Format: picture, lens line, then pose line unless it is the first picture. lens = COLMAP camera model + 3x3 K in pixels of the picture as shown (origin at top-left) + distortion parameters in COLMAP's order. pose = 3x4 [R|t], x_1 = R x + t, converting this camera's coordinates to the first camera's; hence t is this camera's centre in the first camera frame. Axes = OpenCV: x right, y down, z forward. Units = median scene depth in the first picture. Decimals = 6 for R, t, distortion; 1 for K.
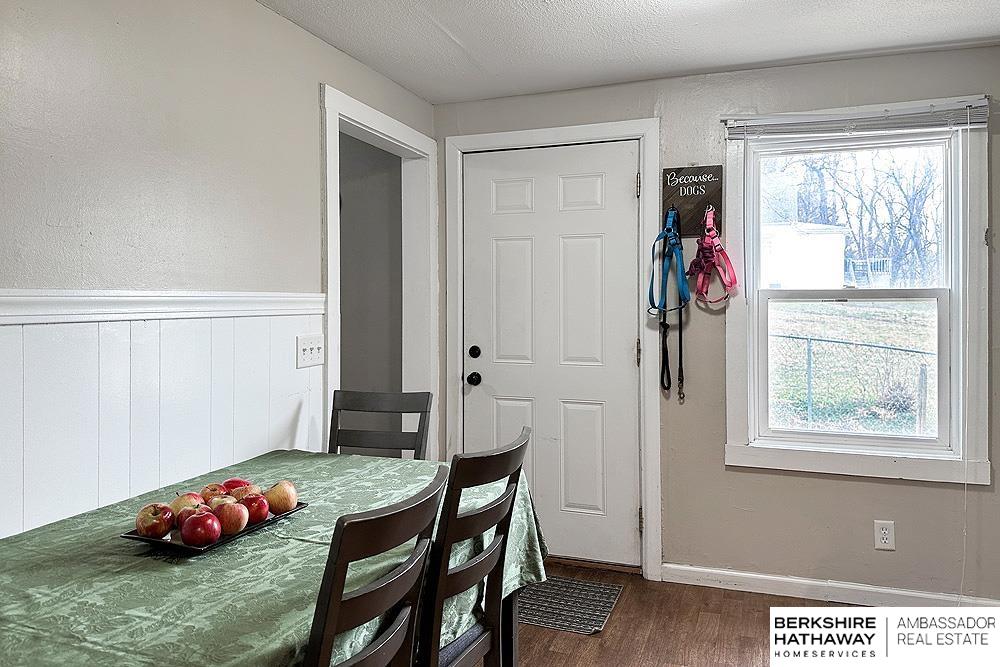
lens RADIAL K [[725.1, 0, 501.0], [0, 725.1, 311.4], [0, 0, 1]] dist [0.115623, -0.154844]
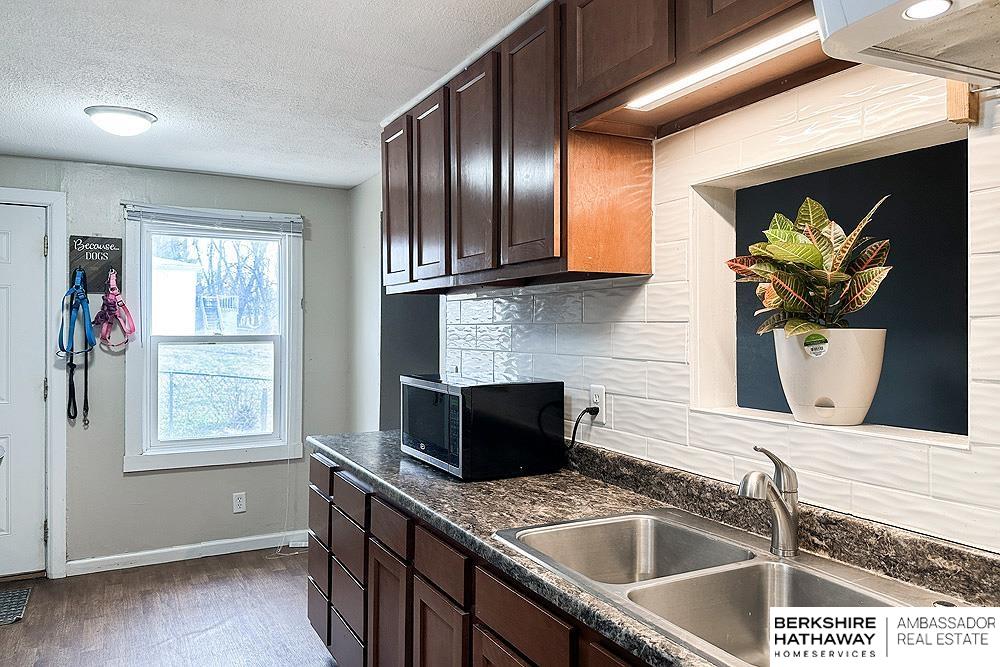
lens RADIAL K [[725.1, 0, 501.0], [0, 725.1, 311.4], [0, 0, 1]] dist [0.115623, -0.154844]
pose [[0.674642, 0.025057, 0.737720, -0.203392], [0.008271, 0.999104, -0.041499, -0.013133], [-0.738099, 0.034098, 0.673831, -0.355967]]
